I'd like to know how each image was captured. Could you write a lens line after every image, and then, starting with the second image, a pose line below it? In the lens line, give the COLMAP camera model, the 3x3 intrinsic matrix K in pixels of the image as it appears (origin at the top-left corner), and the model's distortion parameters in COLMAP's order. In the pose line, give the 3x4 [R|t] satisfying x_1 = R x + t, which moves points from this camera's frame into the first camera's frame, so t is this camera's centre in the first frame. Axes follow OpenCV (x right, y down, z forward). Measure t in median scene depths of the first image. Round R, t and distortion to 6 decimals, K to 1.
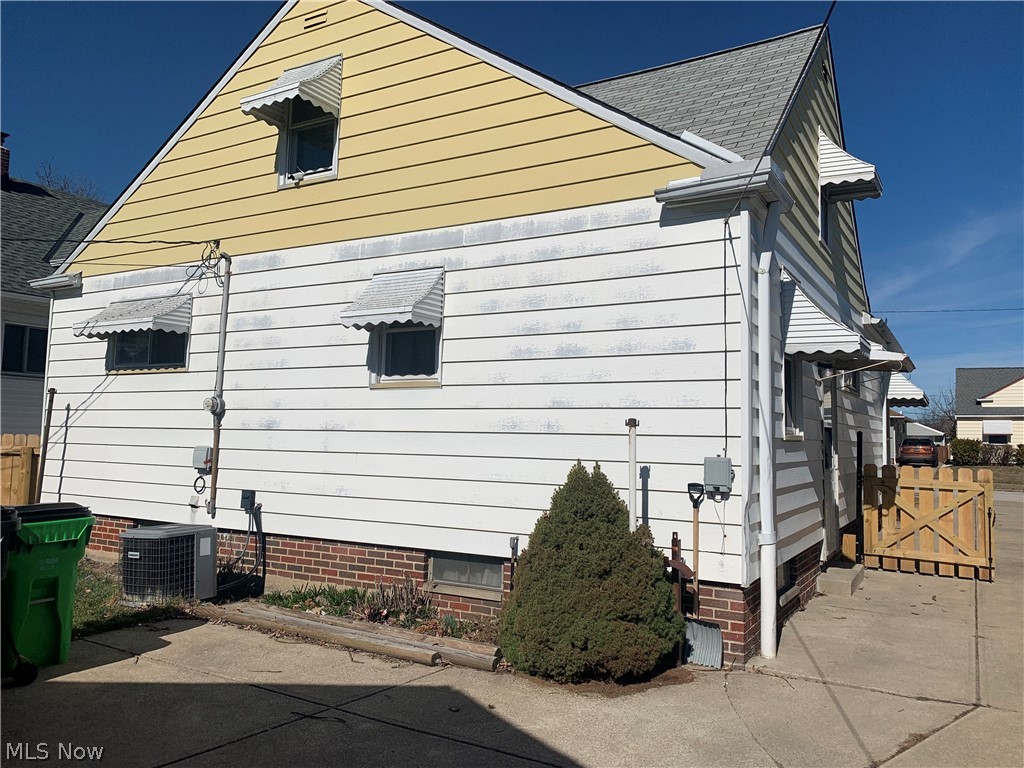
lens RADIAL K [[788.4, 0, 516.9], [0, 788.4, 375.2], [0, 0, 1]] dist [0.012660, -0.010697]
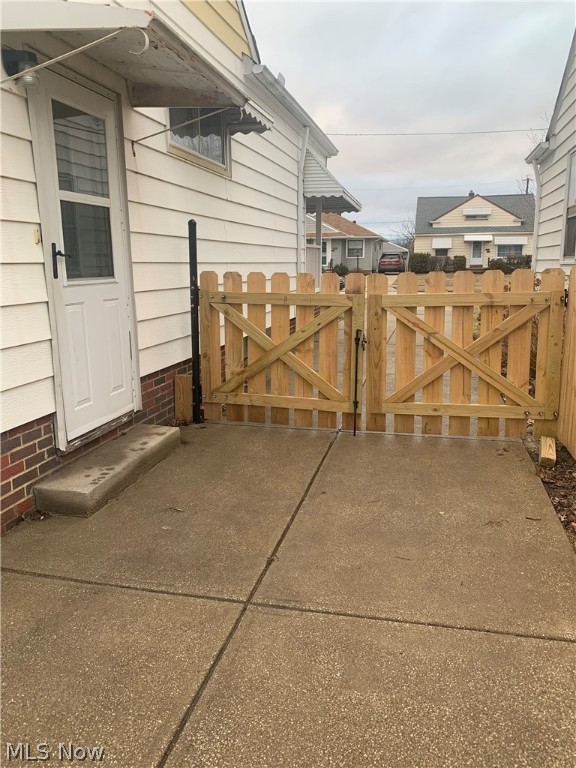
lens RADIAL K [[591.3, 0, 290.1], [0, 591.3, 382.9], [0, 0, 1]] dist [0.012660, -0.010697]
pose [[0.958140, -0.081916, 0.274332, 0.076171], [0.001897, 0.959989, 0.280030, 0.012961], [-0.286294, -0.267788, 0.919959, 0.102336]]
